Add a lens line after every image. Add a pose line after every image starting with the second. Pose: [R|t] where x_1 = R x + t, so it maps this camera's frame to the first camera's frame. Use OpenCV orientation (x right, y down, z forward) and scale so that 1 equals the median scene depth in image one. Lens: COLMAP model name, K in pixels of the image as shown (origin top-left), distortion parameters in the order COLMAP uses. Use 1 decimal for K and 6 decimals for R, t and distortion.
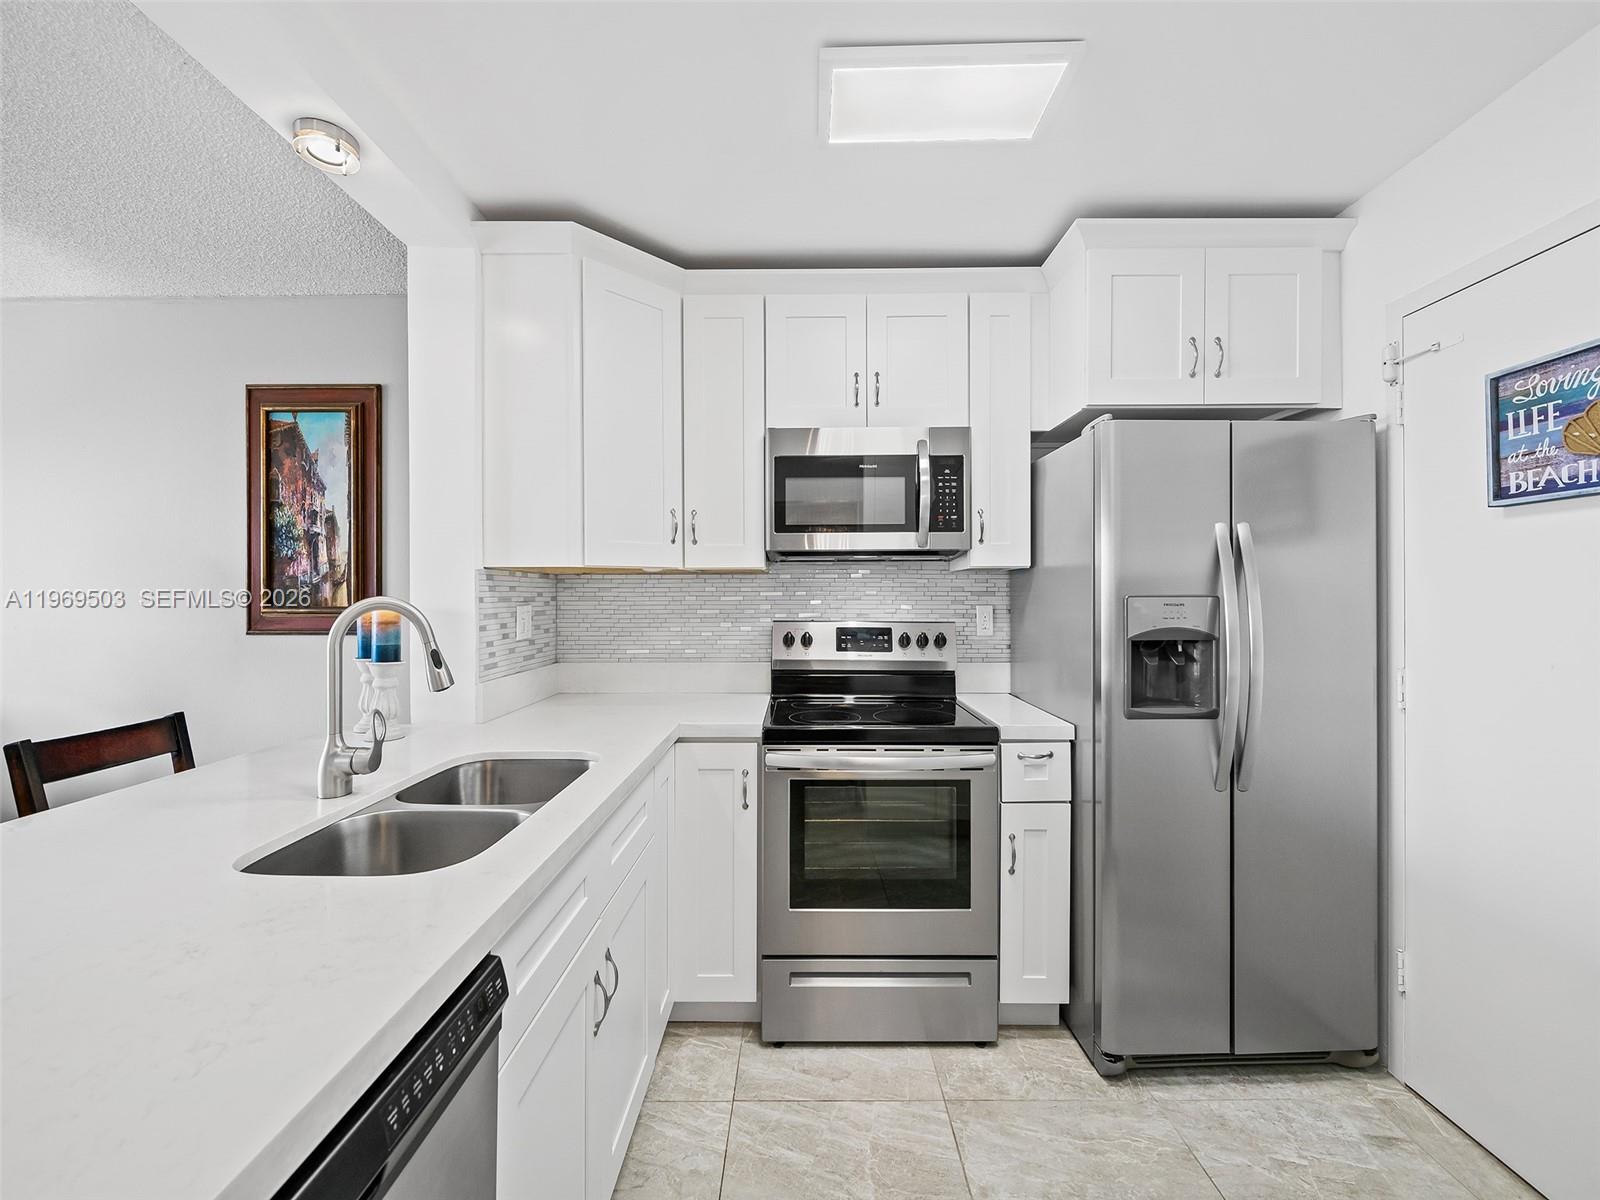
lens RADIAL K [[633.7, 0, 800.0], [0, 633.7, 600.0], [0, 0, 1]] dist [-0.012539, -0.000109]
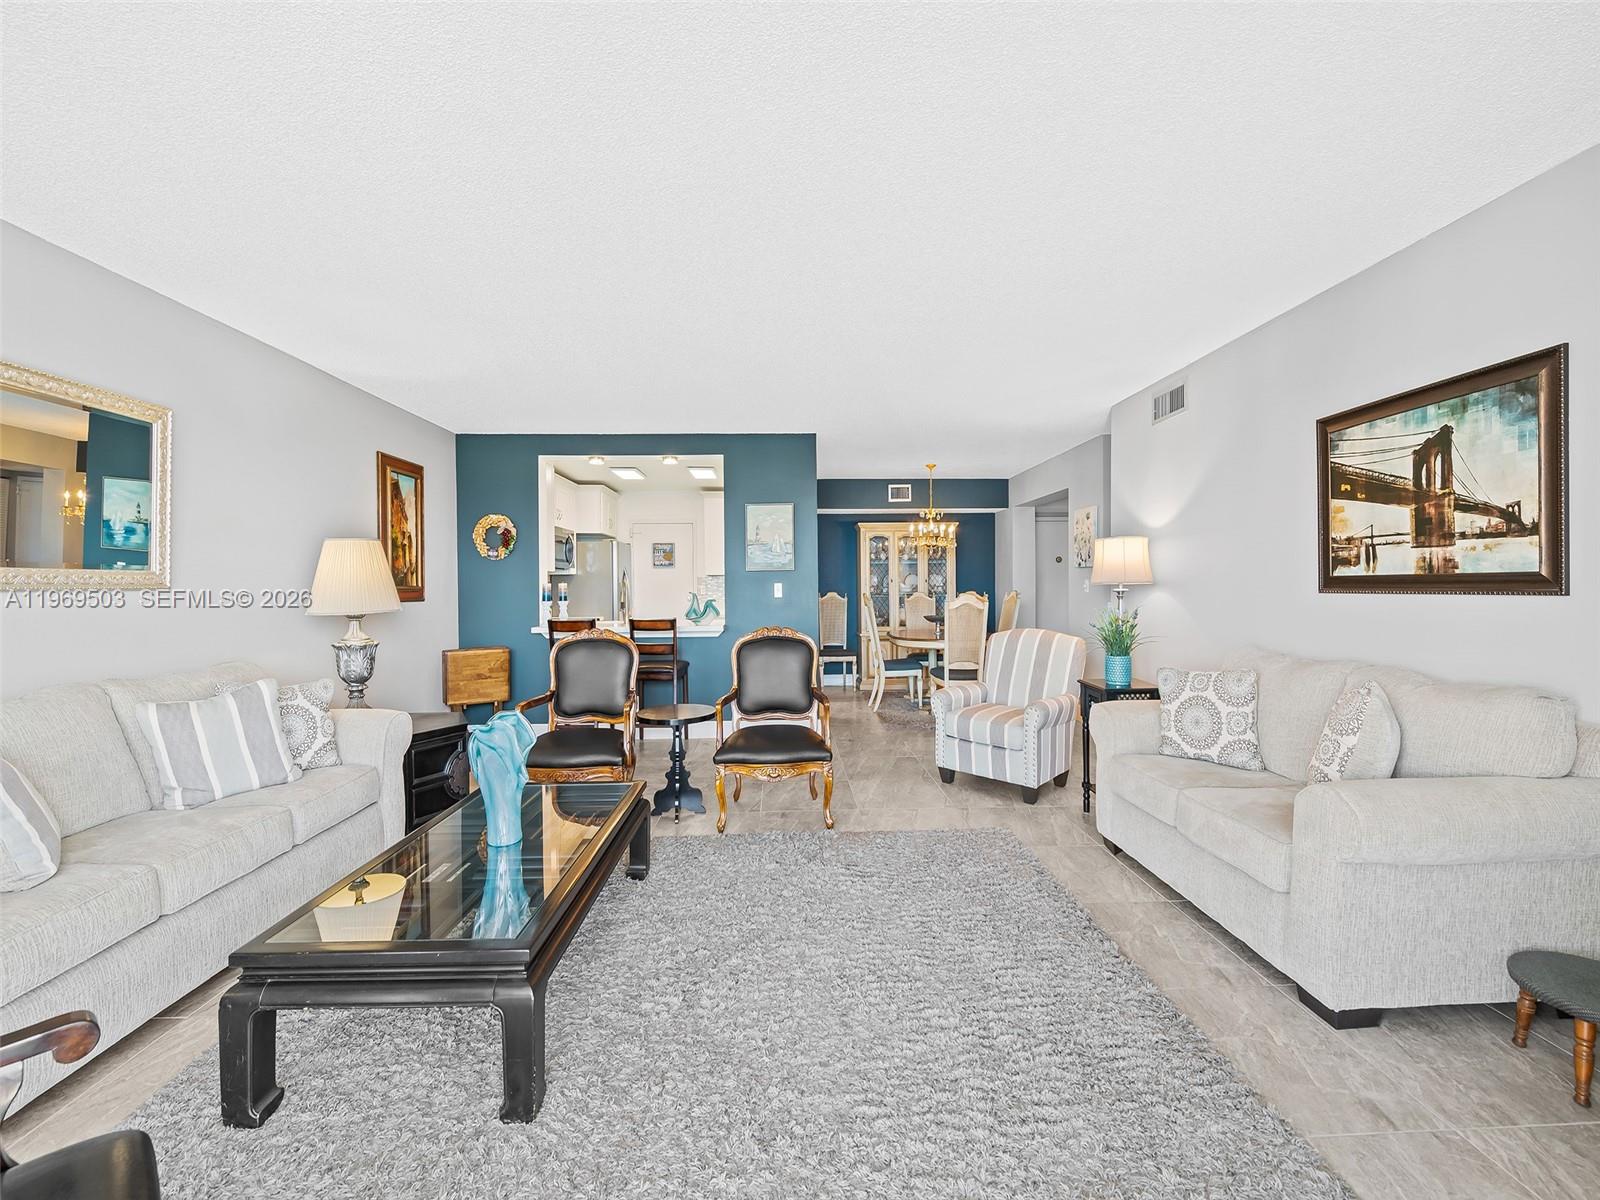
lens RADIAL K [[652.7, 0, 790.2], [0, 652.7, 592.4], [0, 0, 1]] dist [-0.017512, -0.000510]
pose [[-0.023450, -0.005136, 0.999712, -2.606802], [0.014359, 0.999882, 0.005473, 0.033274], [-0.999622, 0.014483, -0.023374, -0.030532]]
